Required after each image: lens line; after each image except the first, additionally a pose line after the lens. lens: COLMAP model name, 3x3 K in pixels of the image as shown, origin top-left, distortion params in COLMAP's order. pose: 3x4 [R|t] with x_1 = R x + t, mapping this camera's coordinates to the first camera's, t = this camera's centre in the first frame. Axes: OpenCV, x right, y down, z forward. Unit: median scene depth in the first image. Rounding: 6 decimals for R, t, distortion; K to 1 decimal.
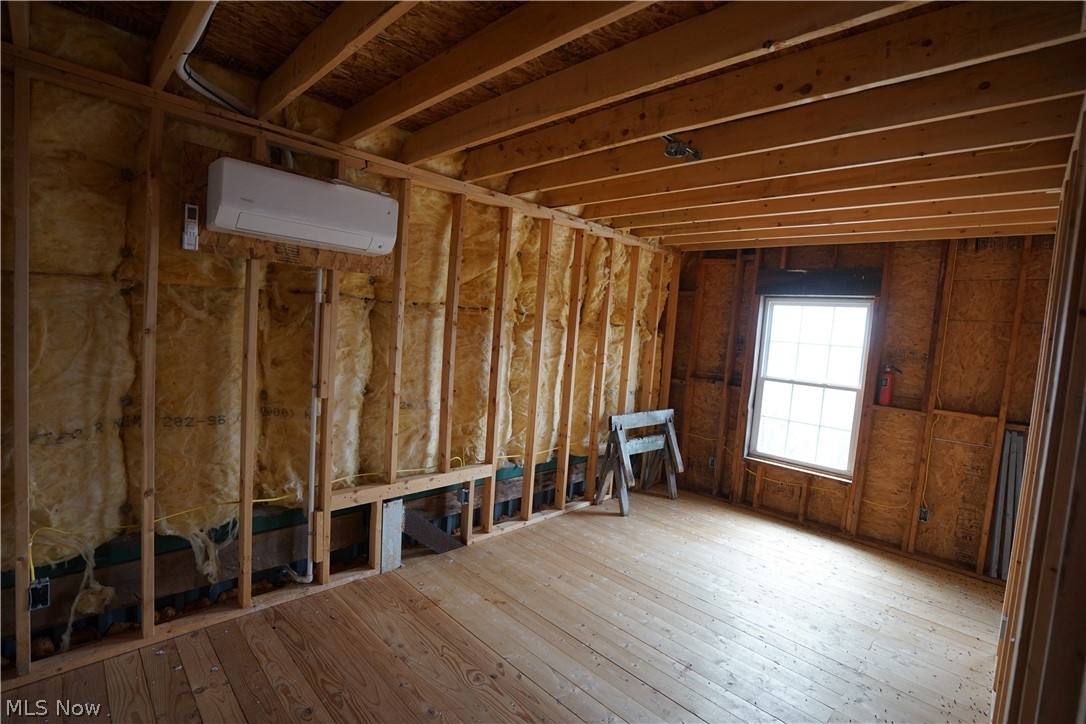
lens RADIAL K [[498.9, 0, 535.2], [0, 498.9, 361.8], [0, 0, 1]] dist [-0.052071, 0.019508]
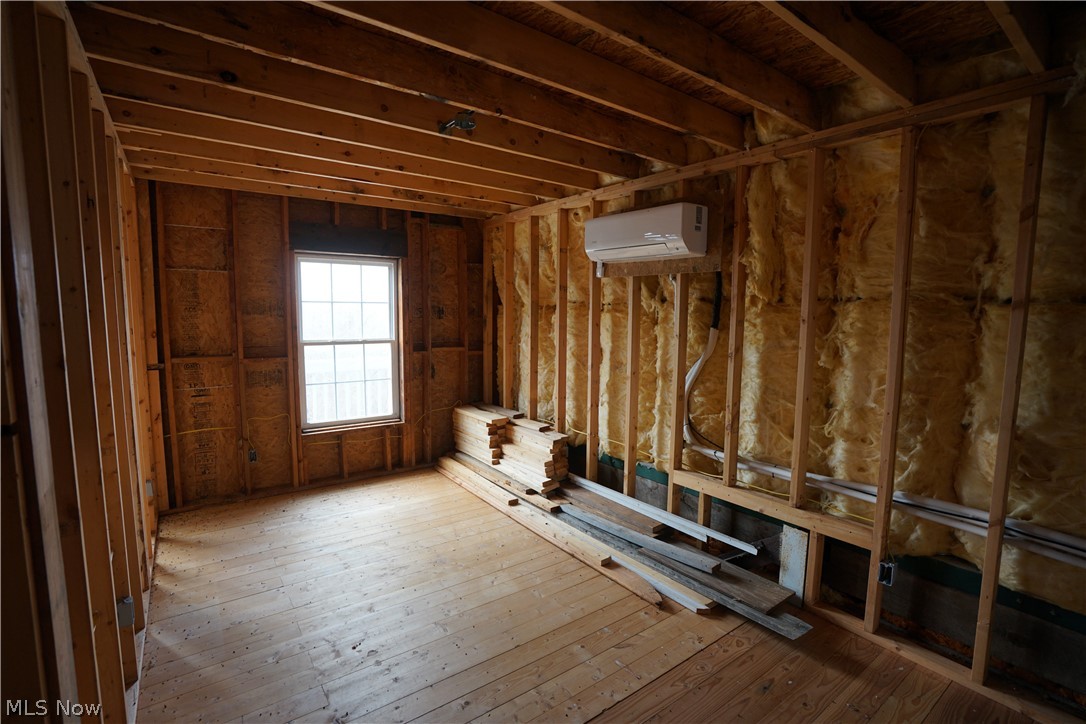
lens RADIAL K [[498.9, 0, 535.2], [0, 498.9, 361.8], [0, 0, 1]] dist [-0.052071, 0.019508]
pose [[0.153149, -0.173820, 0.972796, -0.369885], [0.069890, 0.983849, 0.164791, -0.055561], [-0.985728, 0.042752, 0.162824, 0.471673]]
